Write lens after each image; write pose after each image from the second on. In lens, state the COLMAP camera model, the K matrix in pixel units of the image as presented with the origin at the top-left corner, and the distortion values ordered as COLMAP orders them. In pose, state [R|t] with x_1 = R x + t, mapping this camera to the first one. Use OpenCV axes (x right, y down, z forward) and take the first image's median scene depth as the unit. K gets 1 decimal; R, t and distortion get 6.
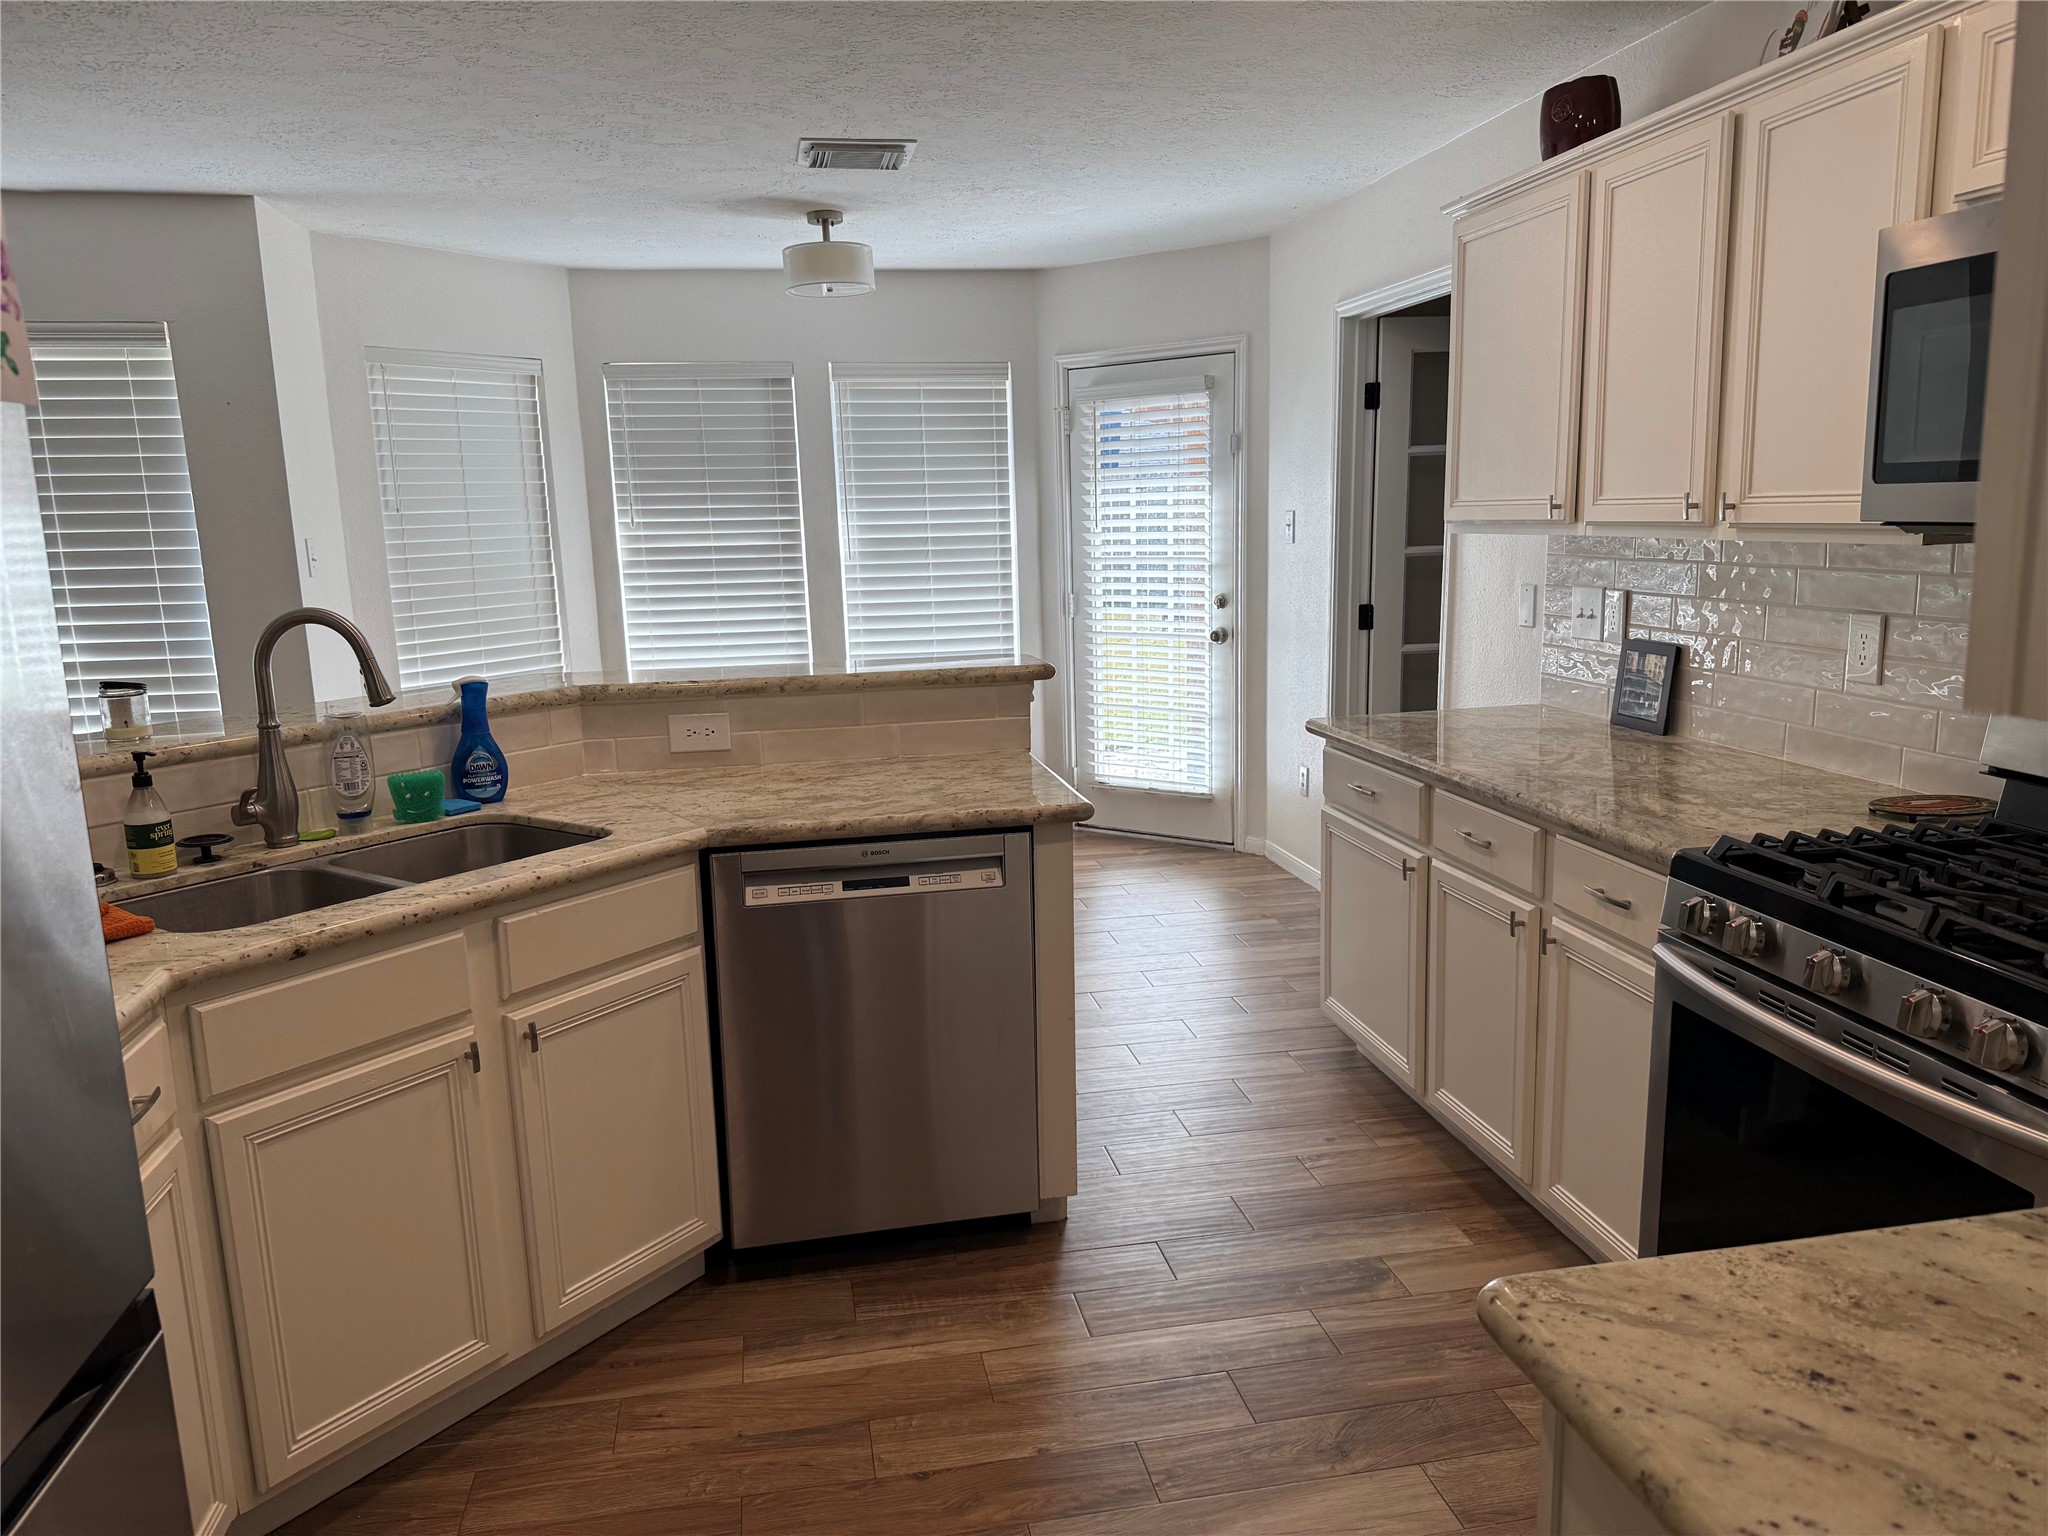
lens RADIAL K [[1432.8, 0, 1024.0], [0, 1432.8, 768.0], [0, 0, 1]] dist [0.149834, -0.149146]
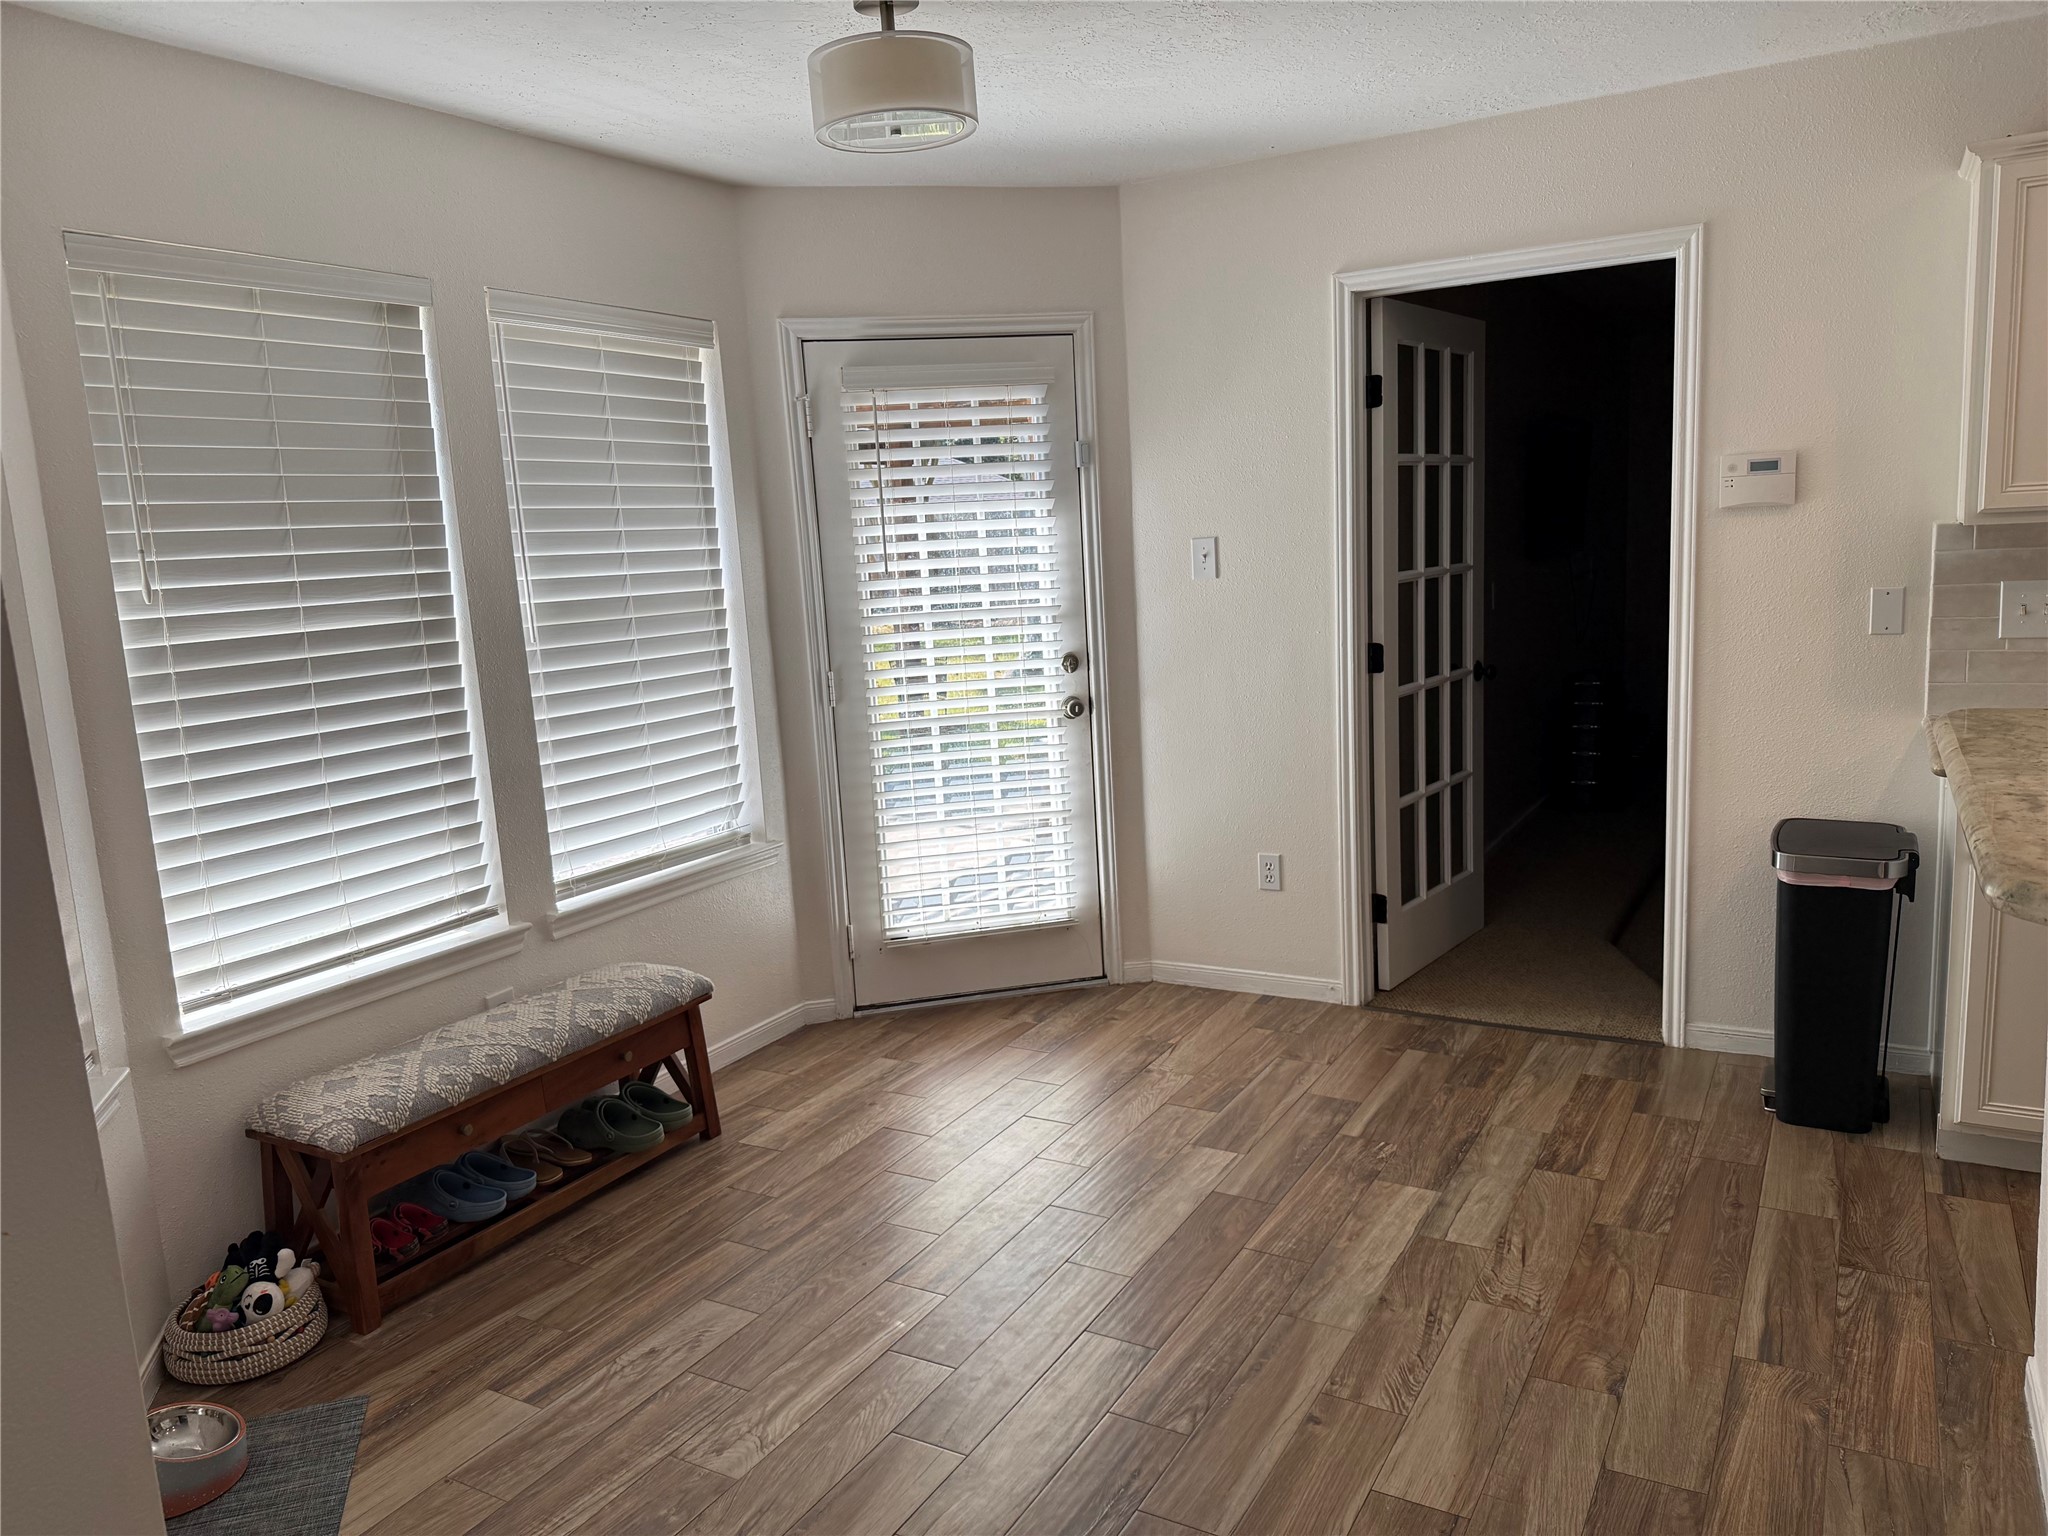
lens RADIAL K [[1422.8, 0, 1024.0], [0, 1422.8, 768.0], [0, 0, 1]] dist [0.135370, -0.266038]
pose [[0.657509, -0.130393, 0.742078, -0.427132], [0.167440, 0.985570, 0.024820, -0.081340], [-0.734606, 0.107934, 0.669854, 0.508675]]
